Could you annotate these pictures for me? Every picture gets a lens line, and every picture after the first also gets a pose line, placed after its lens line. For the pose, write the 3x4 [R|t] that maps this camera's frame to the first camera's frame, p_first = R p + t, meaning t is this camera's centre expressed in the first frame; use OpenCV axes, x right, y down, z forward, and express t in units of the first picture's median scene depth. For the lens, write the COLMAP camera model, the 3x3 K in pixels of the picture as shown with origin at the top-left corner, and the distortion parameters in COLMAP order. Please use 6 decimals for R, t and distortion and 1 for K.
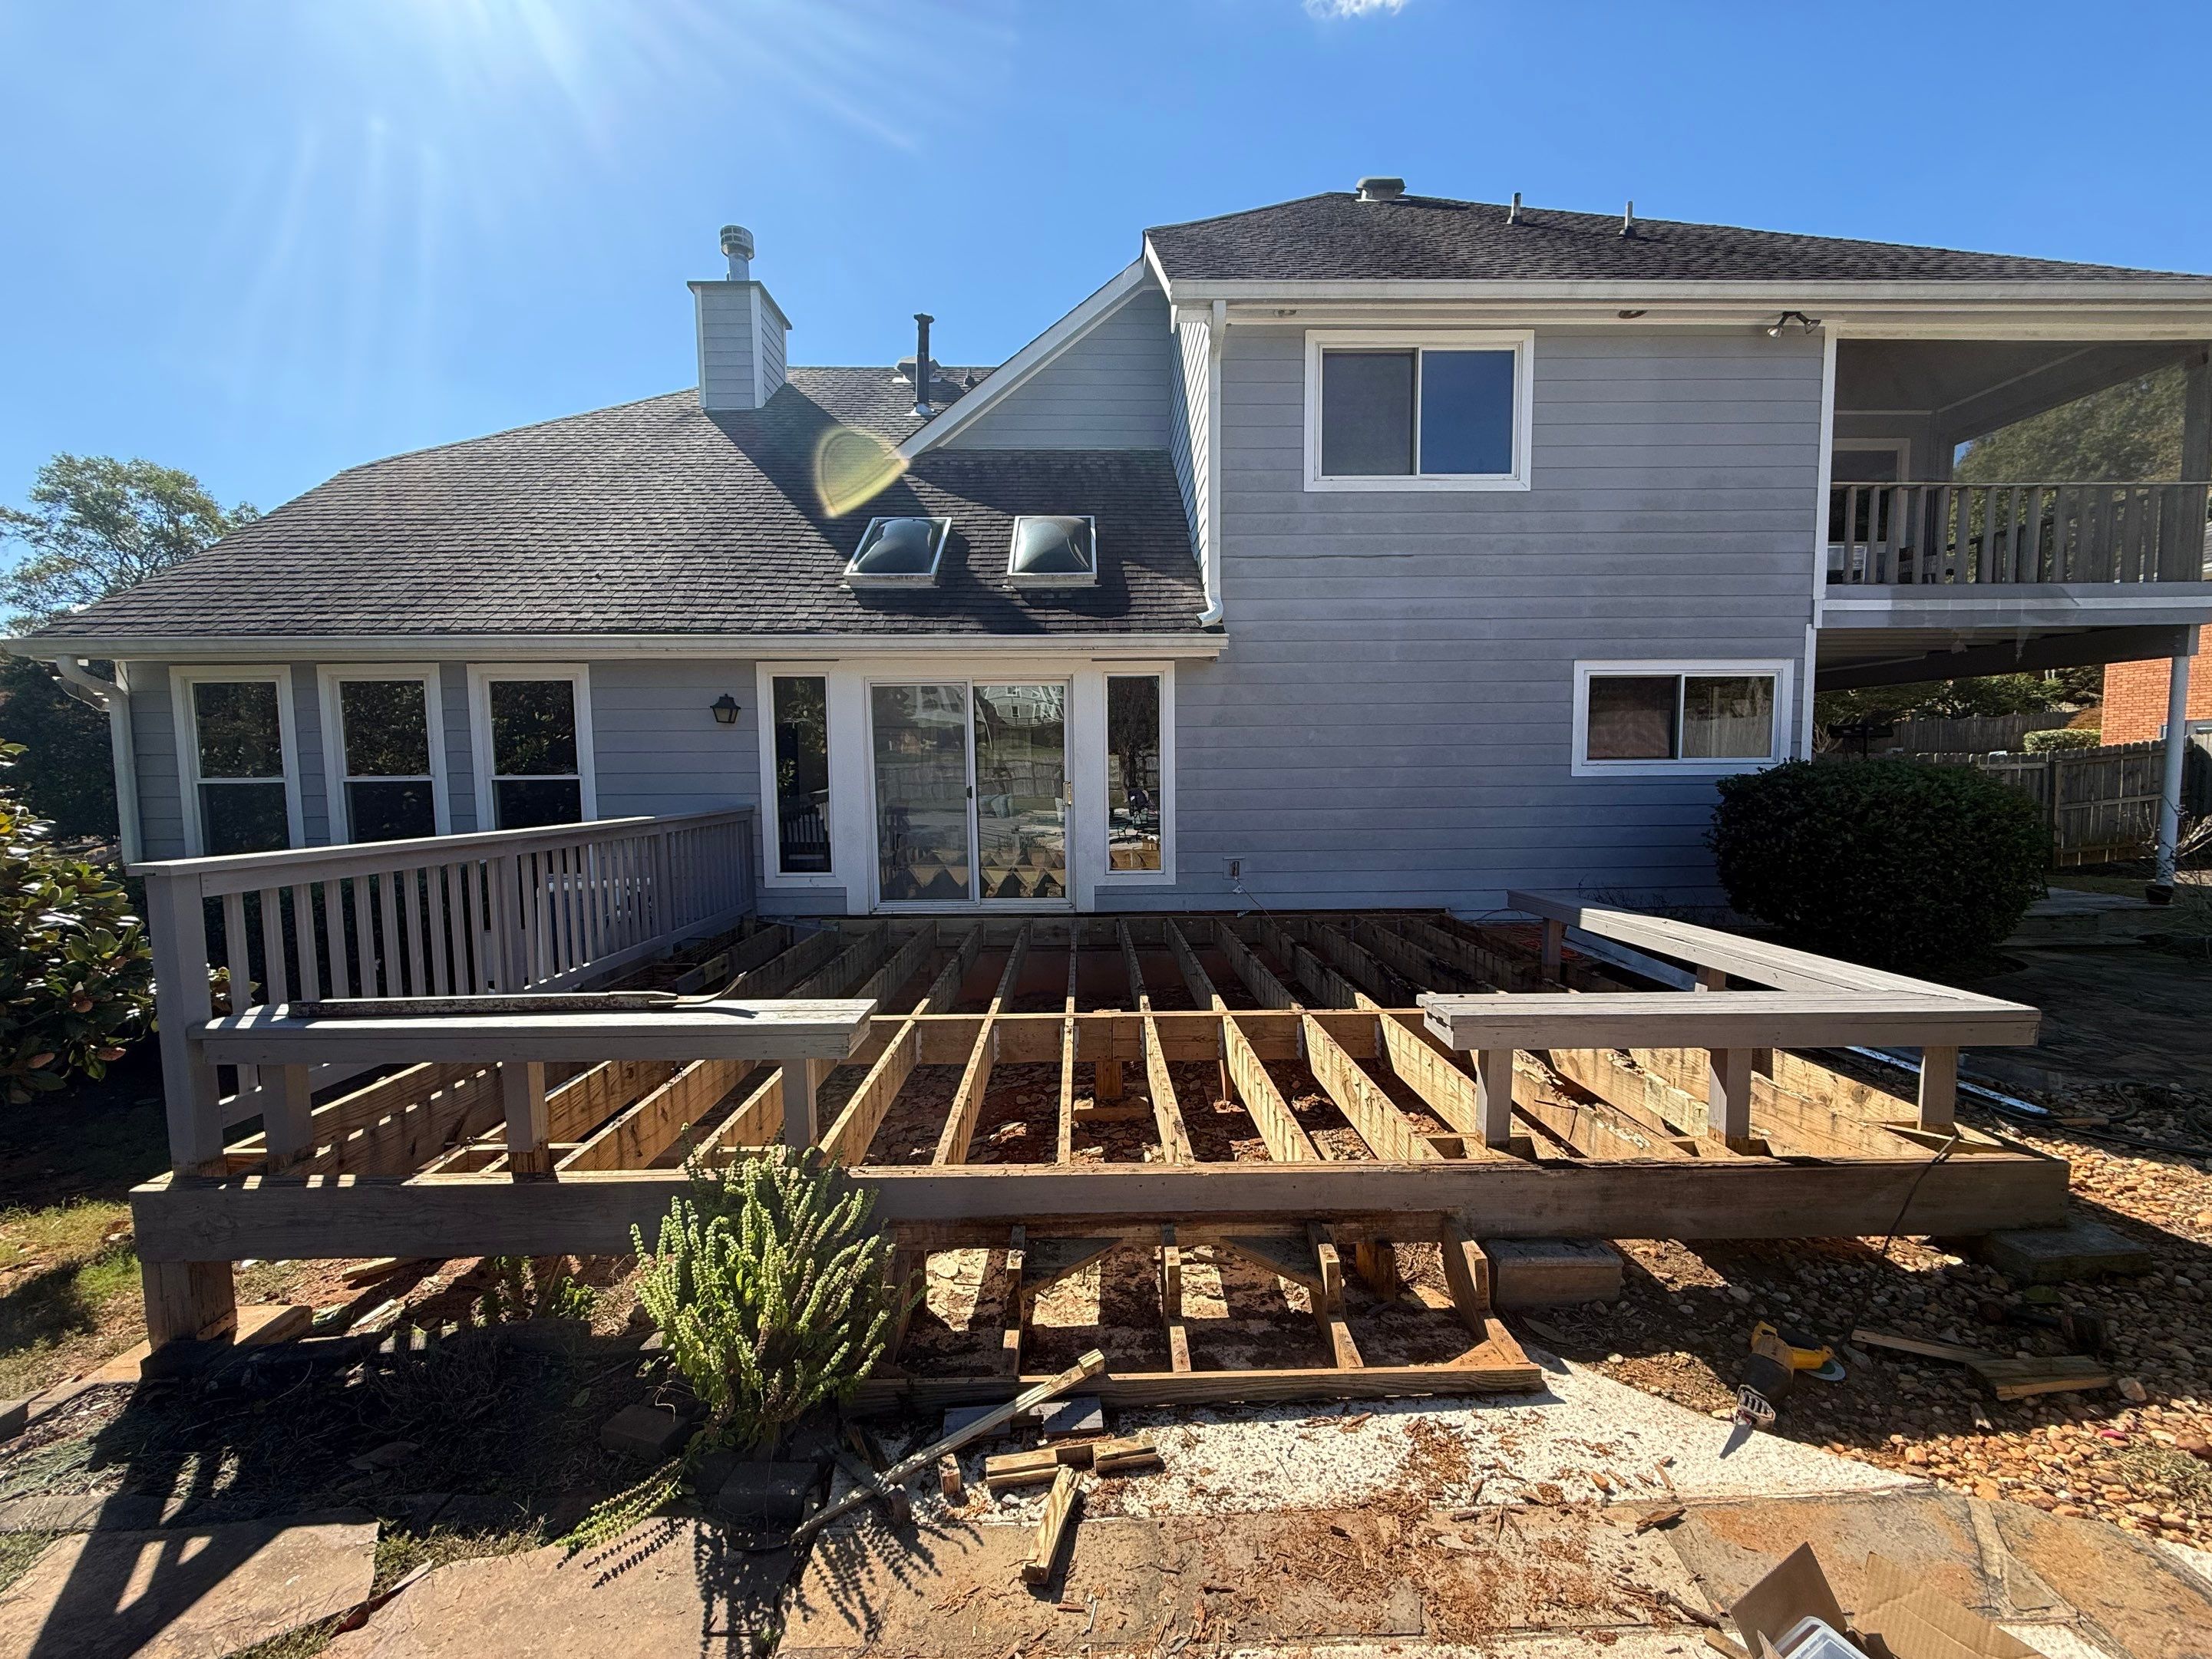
lens RADIAL K [[877.9, 0, 1099.9], [0, 877.9, 832.7], [0, 0, 1]] dist [0.000912, -0.000547]
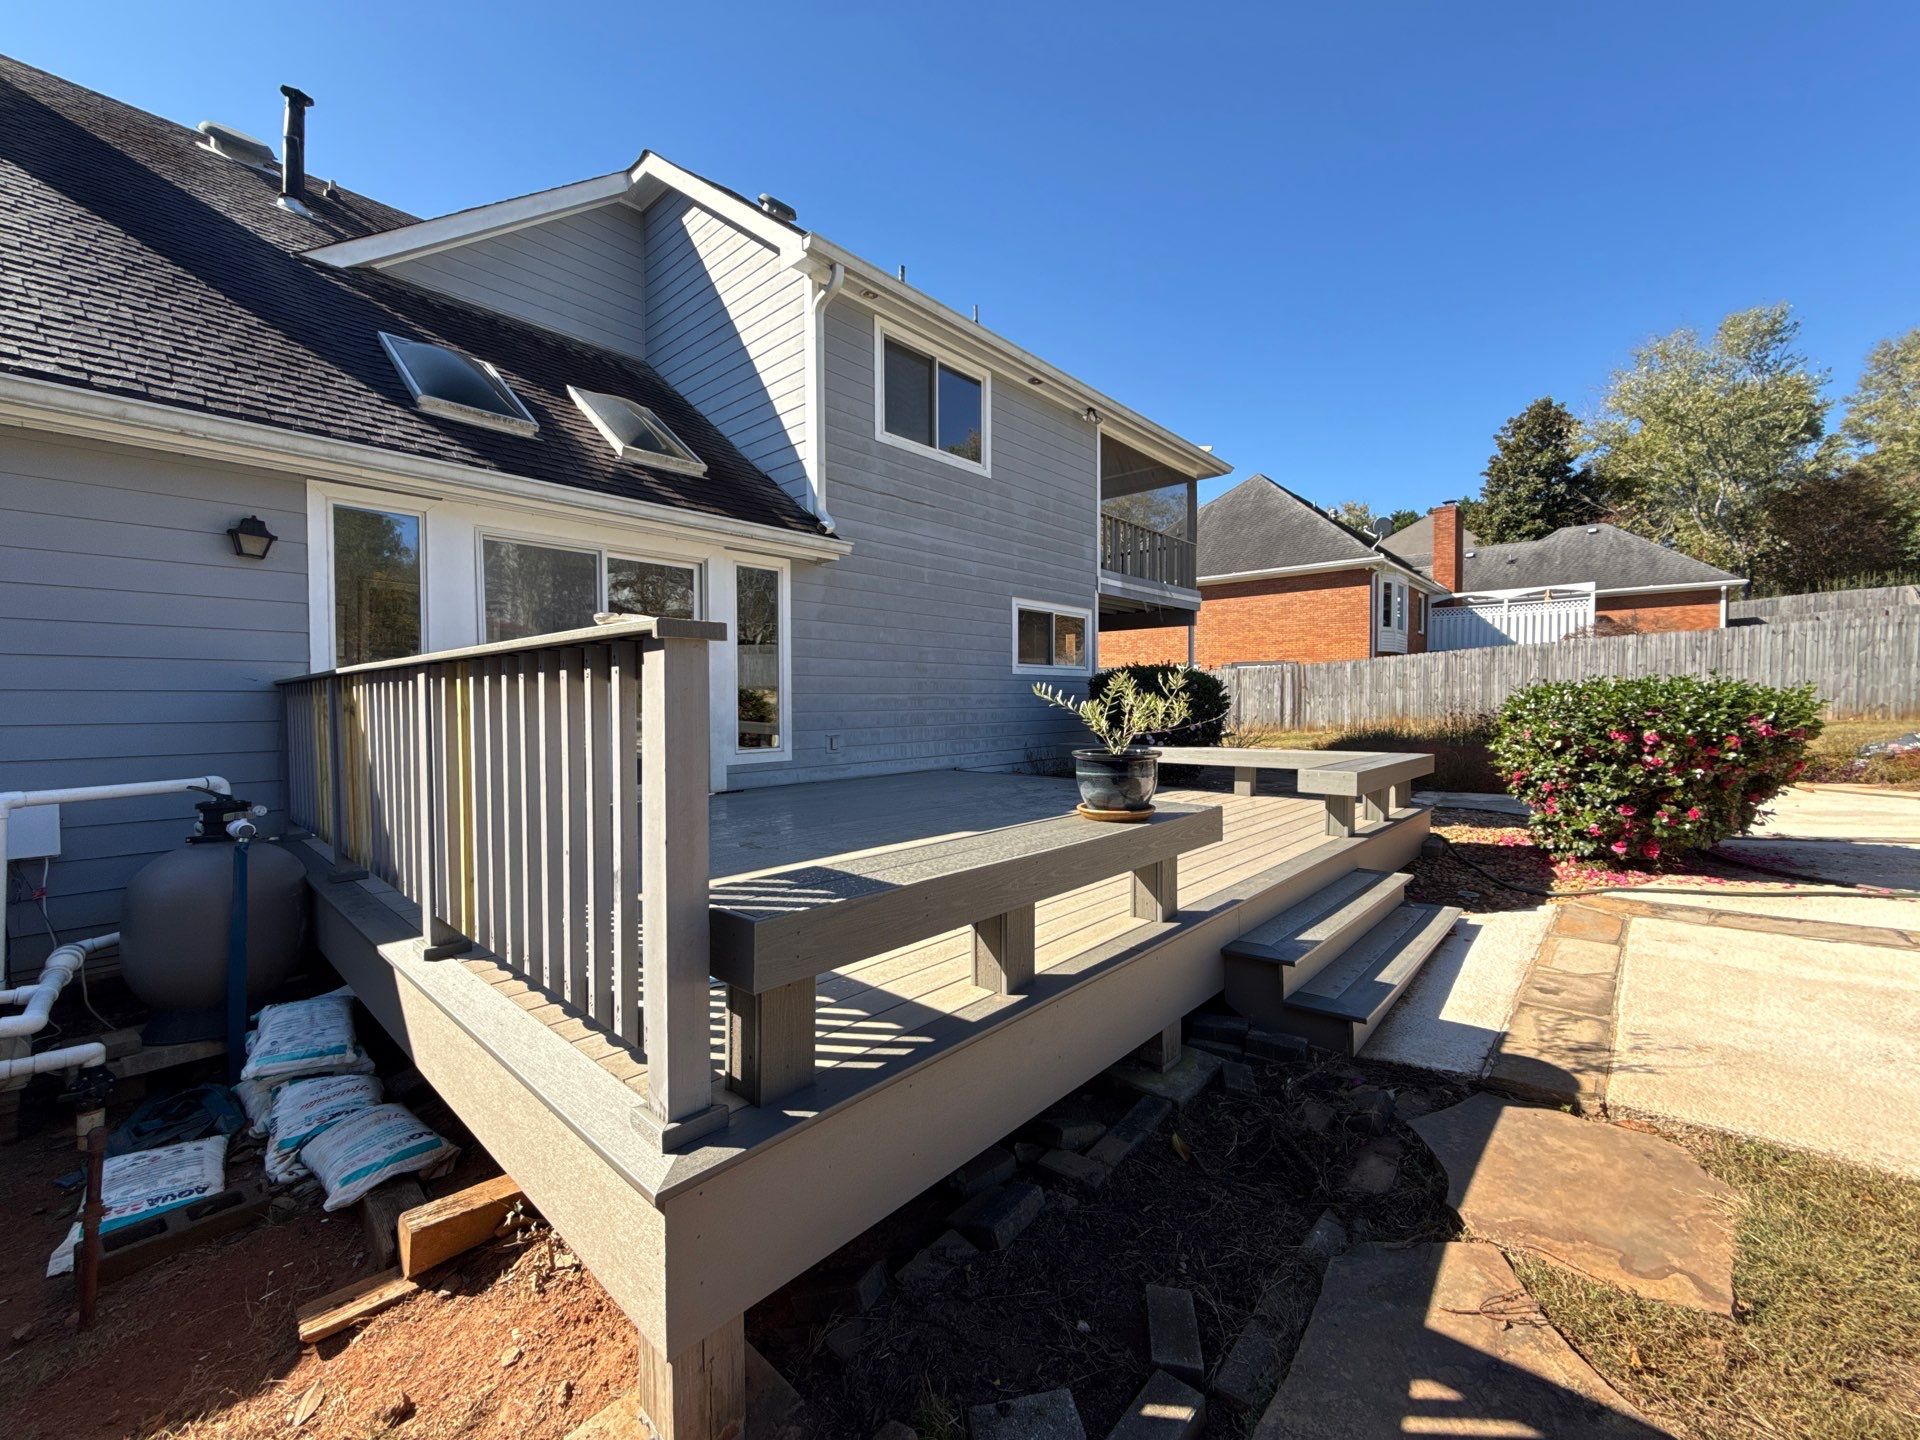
lens RADIAL K [[762.1, 0, 960.8], [0, 762.1, 722.5], [0, 0, 1]] dist [0.000912, -0.000547]
pose [[0.681200, -0.016089, 0.731921, -0.479932], [0.050663, 0.998398, -0.025205, 0.047430], [-0.730343, 0.054250, 0.680923, 0.188642]]
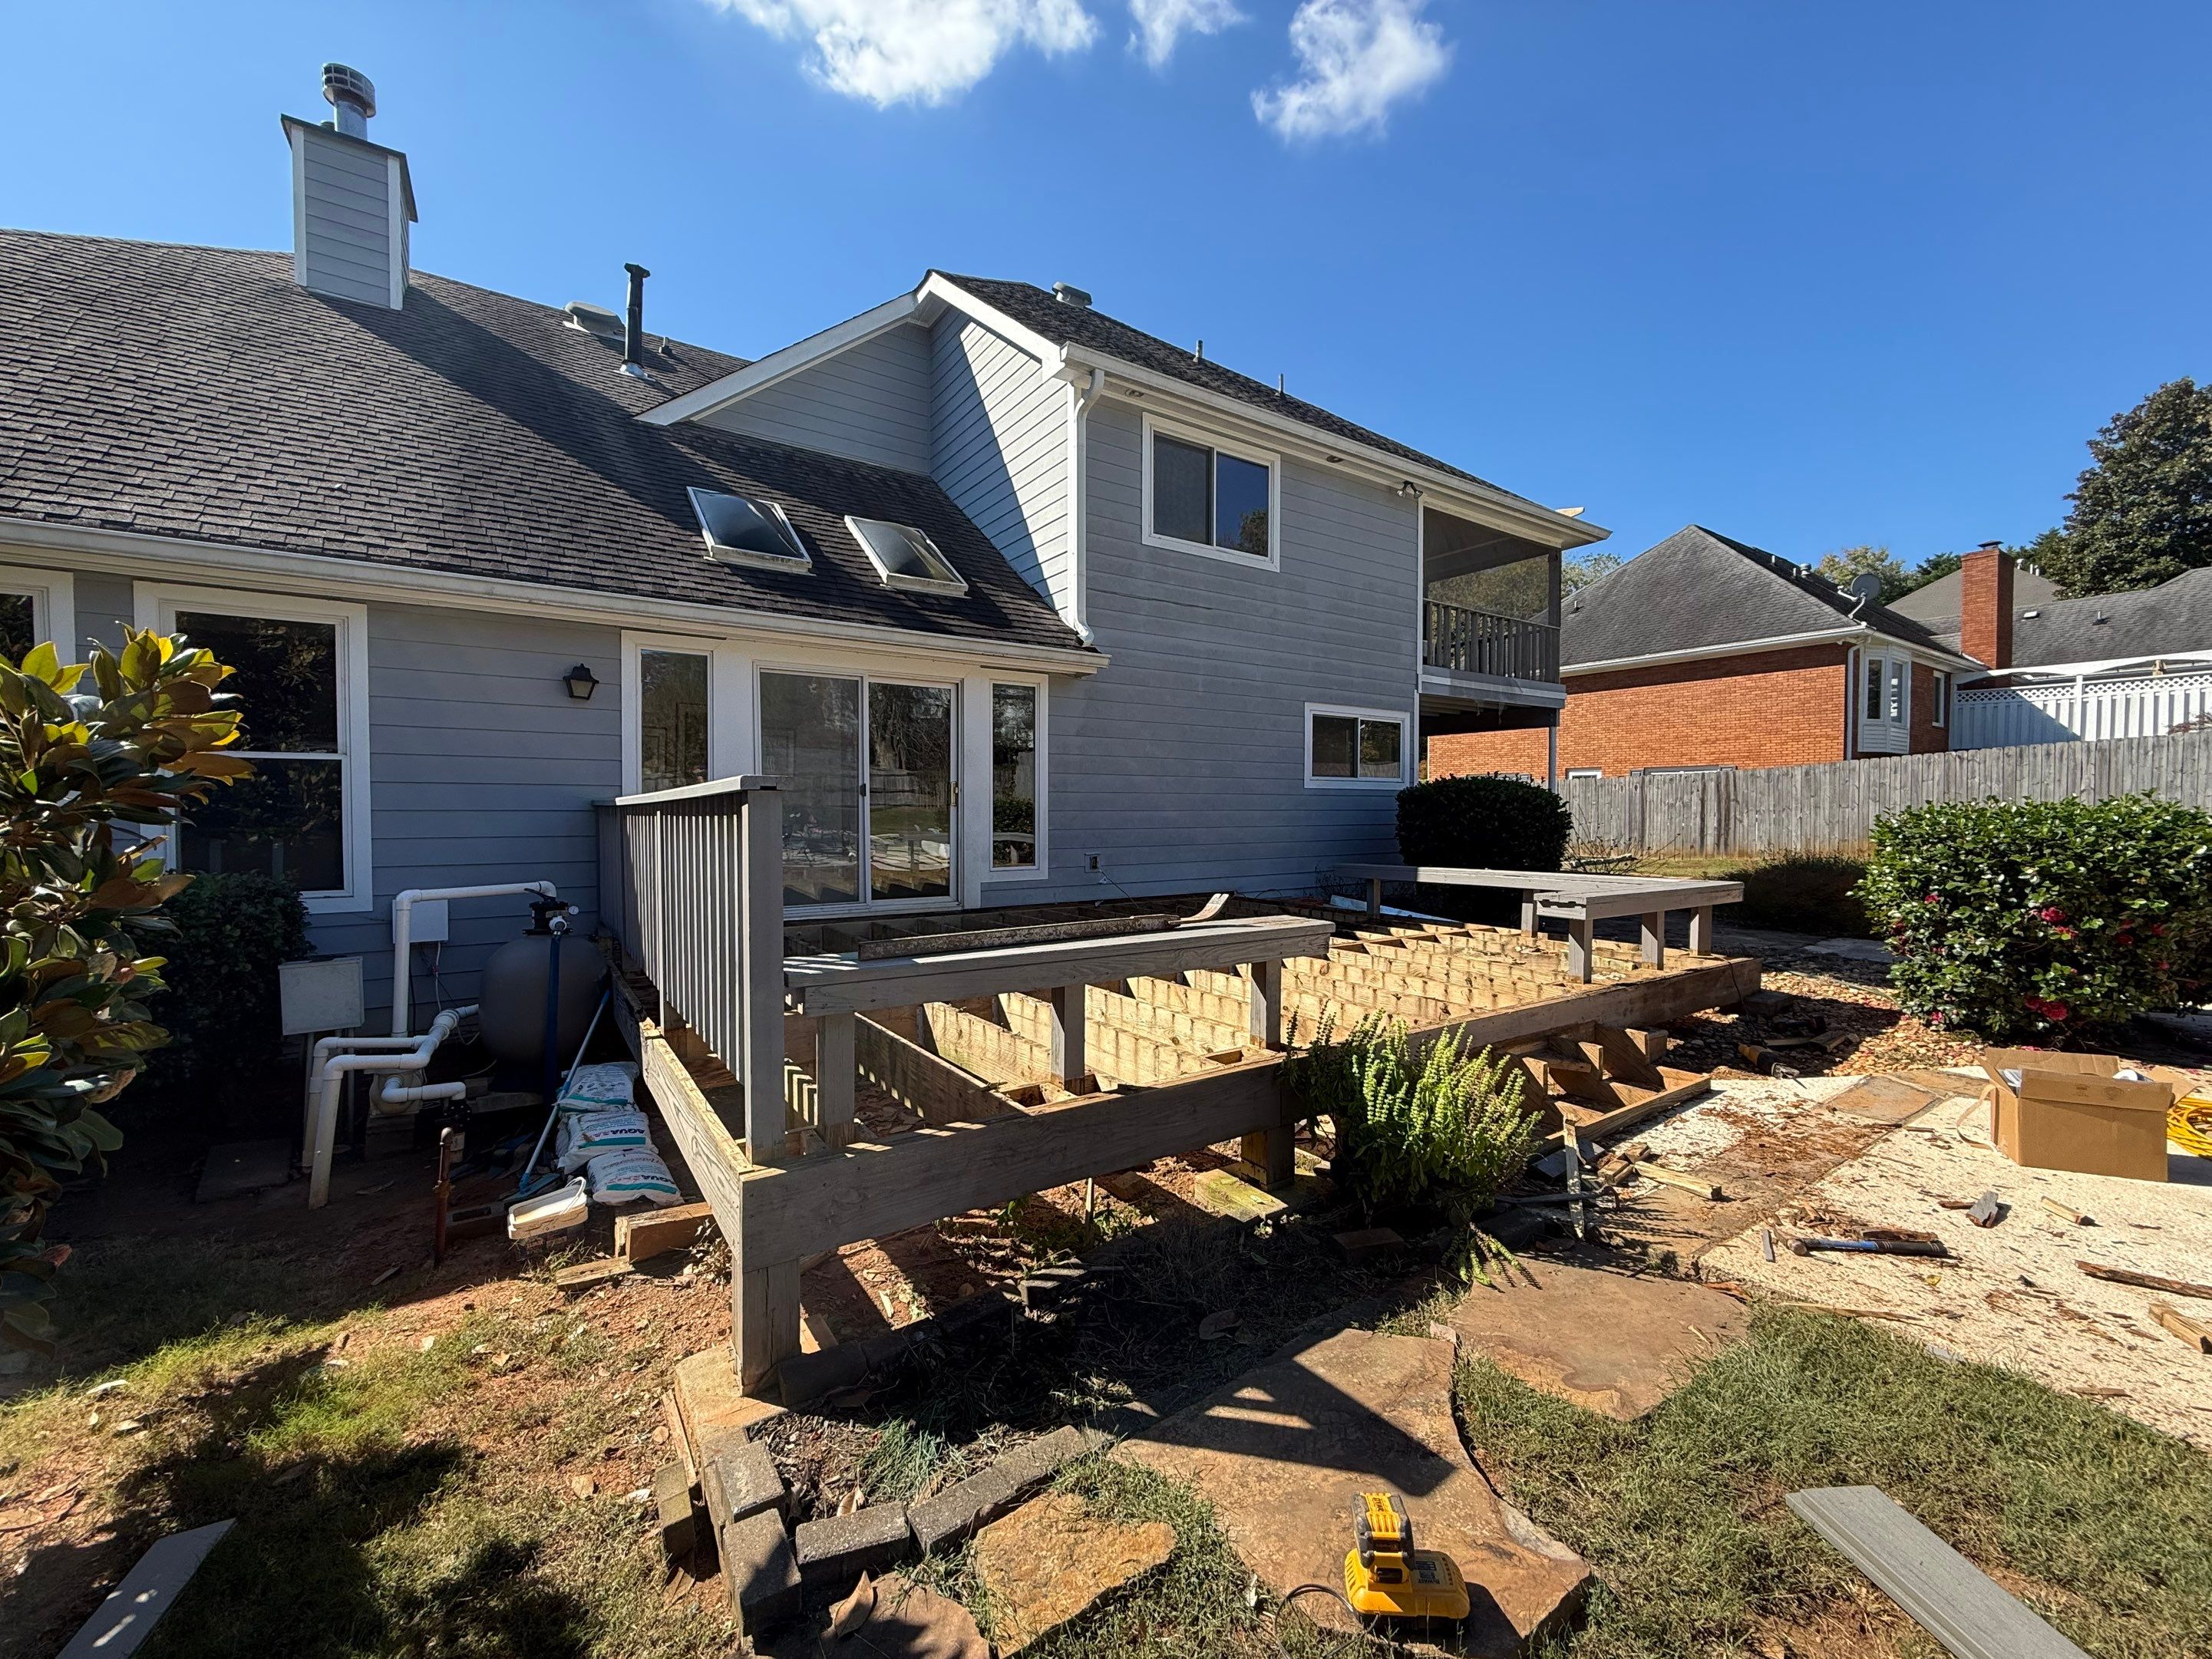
lens RADIAL K [[877.9, 0, 1099.5], [0, 877.9, 833.6], [0, 0, 1]] dist [0.000912, -0.000547]
pose [[0.841338, -0.005049, 0.540486, -0.455178], [0.030959, 0.998765, -0.038862, 0.047924], [-0.539622, 0.049430, 0.840455, 0.049443]]
